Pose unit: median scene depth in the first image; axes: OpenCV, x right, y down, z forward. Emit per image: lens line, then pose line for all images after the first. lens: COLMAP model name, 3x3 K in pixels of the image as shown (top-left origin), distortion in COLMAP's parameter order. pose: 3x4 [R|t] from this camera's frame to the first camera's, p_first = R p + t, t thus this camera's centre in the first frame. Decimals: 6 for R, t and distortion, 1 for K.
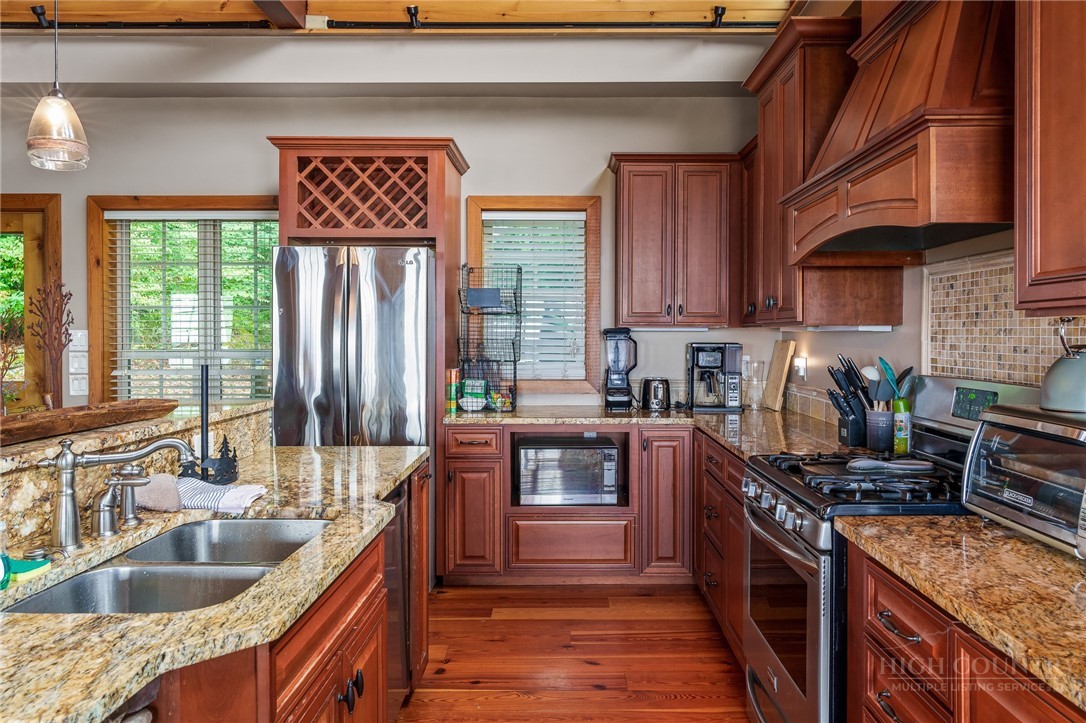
lens RADIAL K [[753.5, 0, 565.8], [0, 753.5, 340.8], [0, 0, 1]] dist [-0.000929, -0.000207]
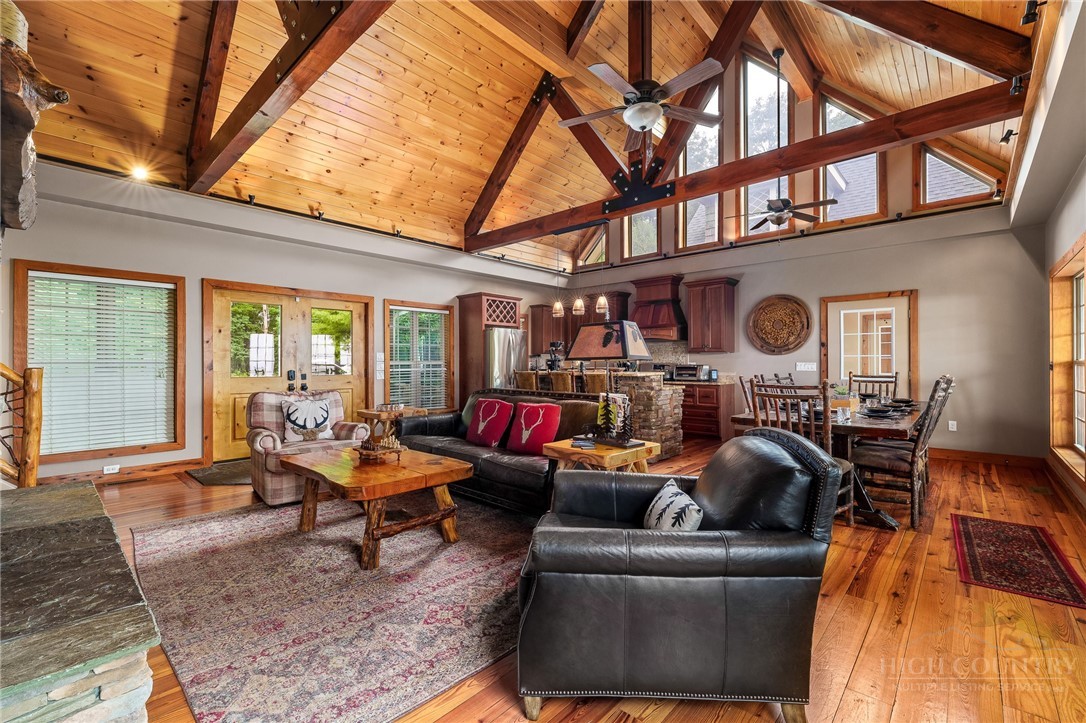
lens RADIAL K [[462.9, 0, 543.0], [0, 462.9, 361.5], [0, 0, 1]] dist [-0.011735, -0.000051]
pose [[0.677715, 0.005406, 0.735305, -1.616568], [0.007312, 0.999874, -0.014091, 0.048028], [-0.735288, 0.014926, 0.677590, -0.481571]]
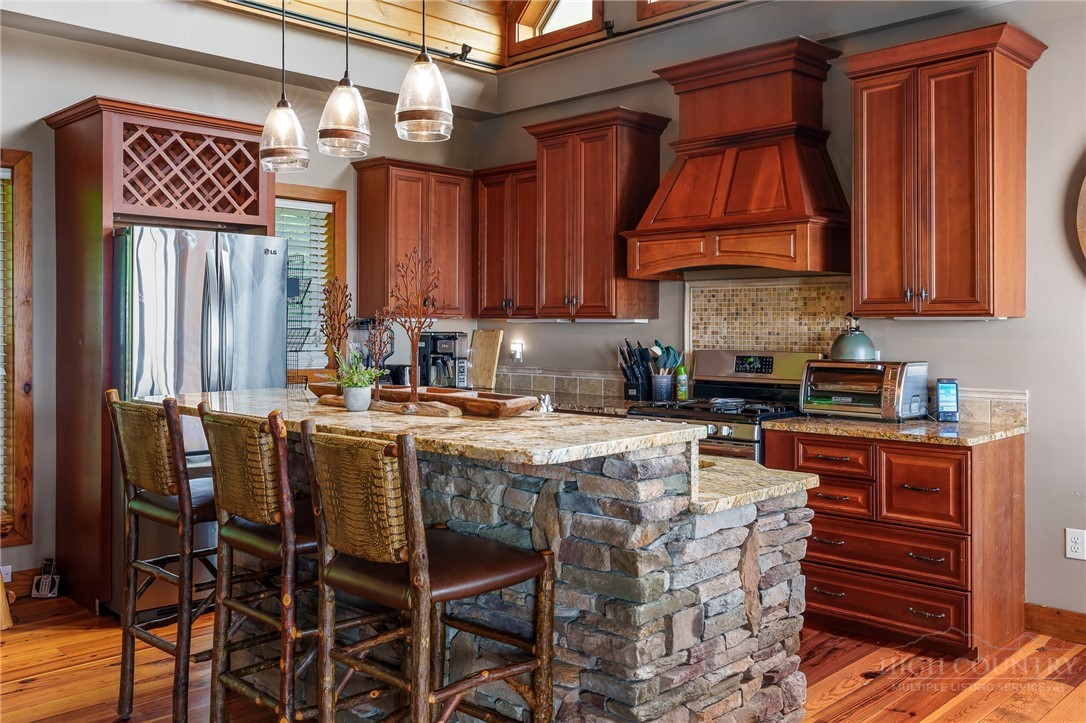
lens RADIAL K [[973.3, 0, 544.6], [0, 973.3, 320.3], [0, 0, 1]] dist [0.010428, 0.004619]
pose [[0.699921, 0.005245, 0.714201, -0.824957], [0.004058, 0.999928, -0.011321, 0.002514], [-0.714209, 0.010822, 0.699849, -0.148452]]
